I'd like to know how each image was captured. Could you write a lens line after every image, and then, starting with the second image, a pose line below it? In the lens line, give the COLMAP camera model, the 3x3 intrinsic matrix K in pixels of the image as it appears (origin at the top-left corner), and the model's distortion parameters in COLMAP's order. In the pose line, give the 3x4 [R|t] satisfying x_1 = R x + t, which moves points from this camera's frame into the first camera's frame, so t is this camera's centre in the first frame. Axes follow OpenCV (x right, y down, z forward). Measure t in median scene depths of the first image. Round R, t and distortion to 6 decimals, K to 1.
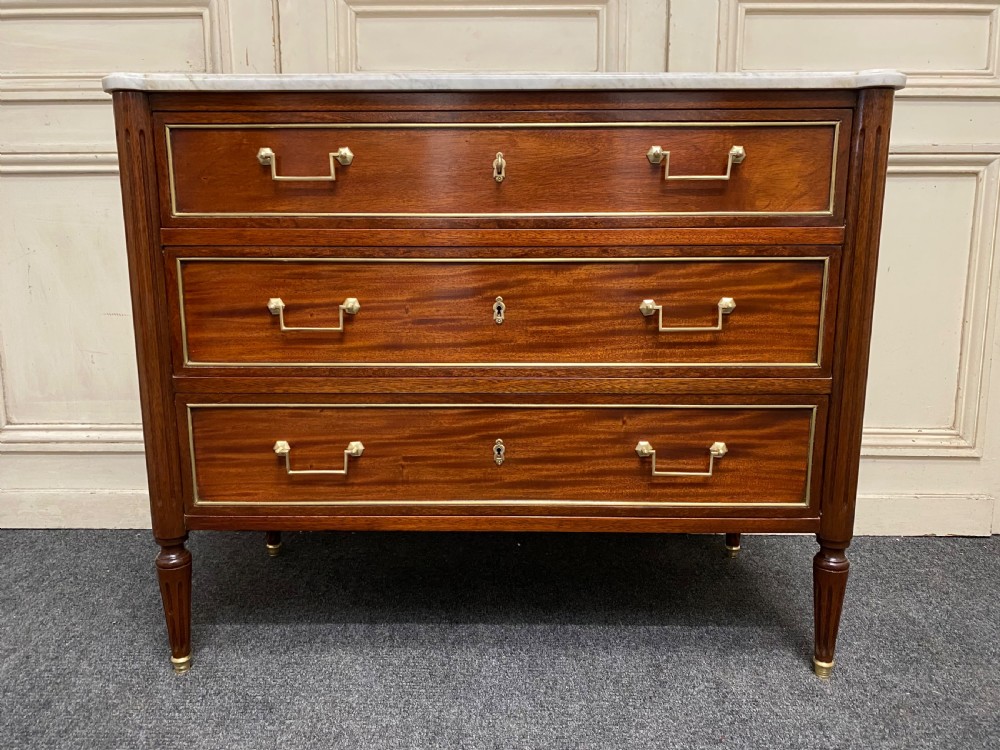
lens RADIAL K [[792.2, 0, 496.0], [0, 792.2, 366.2], [0, 0, 1]] dist [-0.005275, 0.005717]
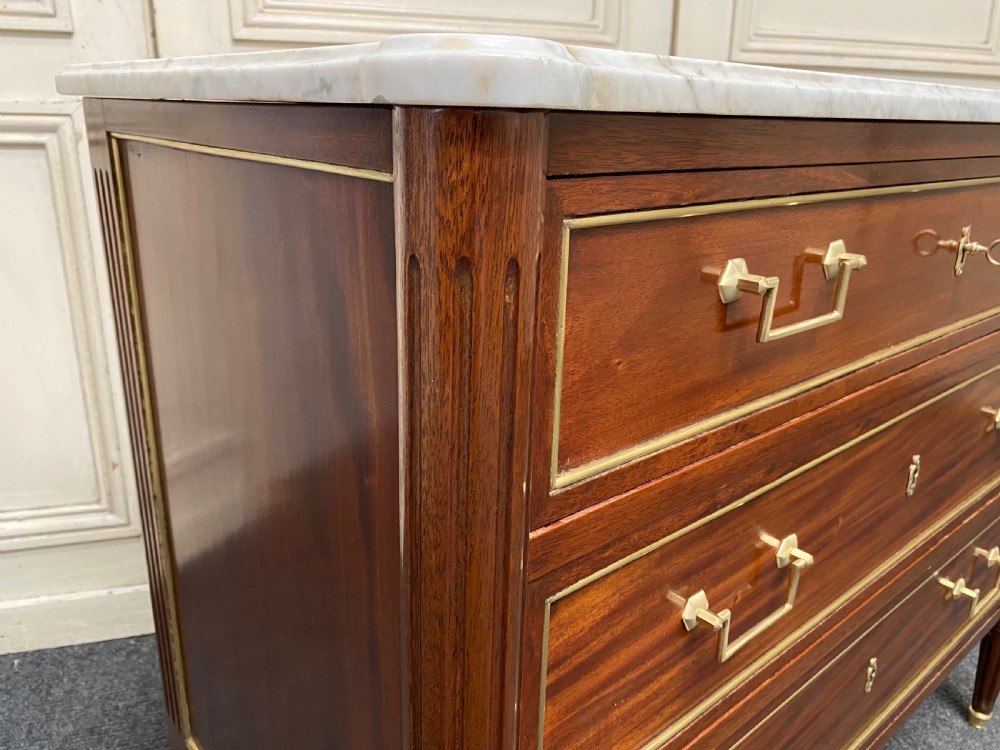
lens RADIAL K [[792.2, 0, 502.8], [0, 792.2, 373.5], [0, 0, 1]] dist [-0.005275, 0.005717]
pose [[0.737069, -0.198151, 0.646116, -0.605980], [0.099563, 0.977456, 0.186189, -0.291294], [-0.668443, -0.072905, 0.740181, 0.753156]]
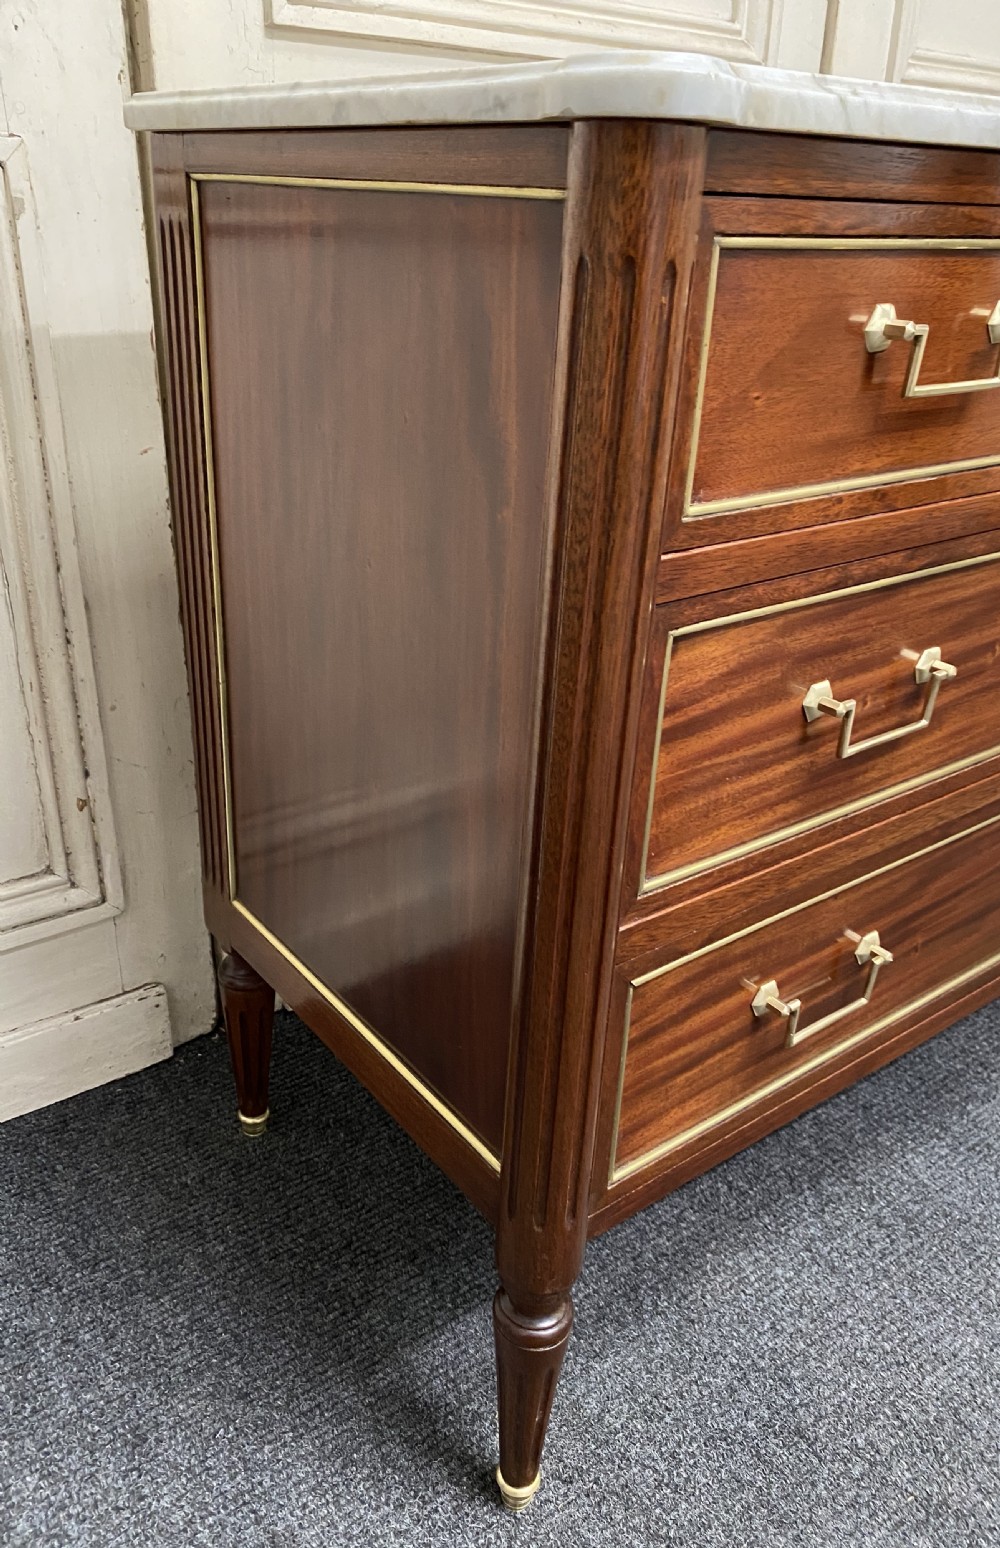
lens RADIAL K [[1217.0, 0, 454.8], [0, 1217.0, 767.5], [0, 0, 1]] dist [-0.000212, 0.005009]
pose [[0.792776, -0.239846, 0.560339, -0.784392], [0.080532, 0.952481, 0.293759, -0.241781], [-0.604169, -0.187760, 0.774420, 0.613078]]
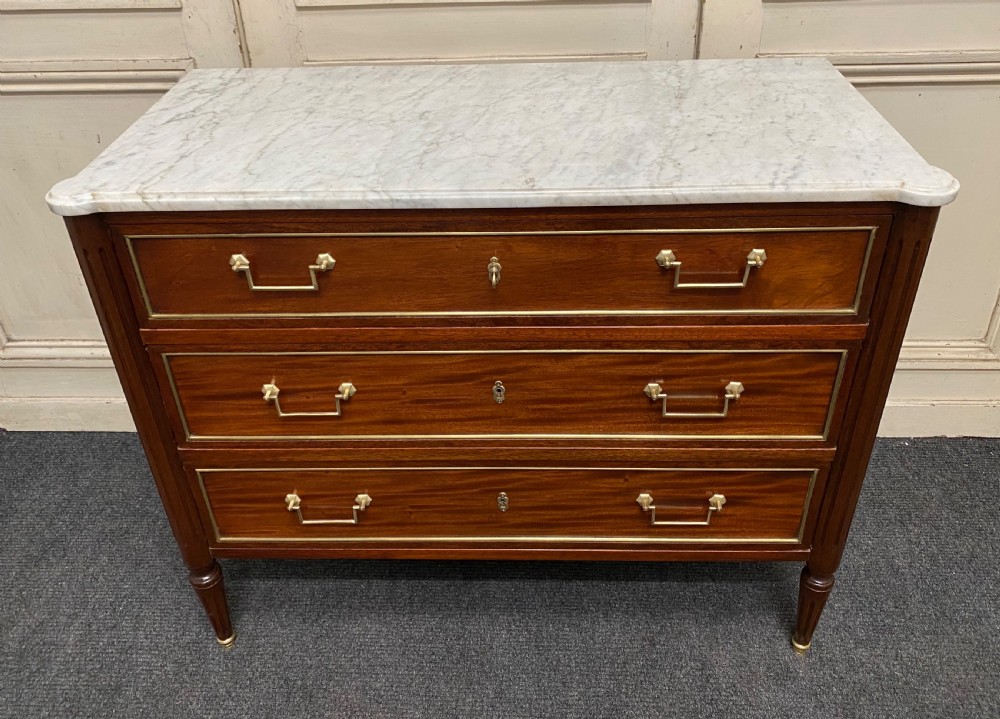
lens RADIAL K [[864.5, 0, 499.2], [0, 864.5, 318.4], [0, 0, 1]] dist [-0.009382, 0.013961]
pose [[0.999448, -0.016285, -0.028957, 0.036459], [0.026186, 0.922555, 0.384977, -0.557873], [0.020445, -0.385523, 0.922472, 0.056606]]
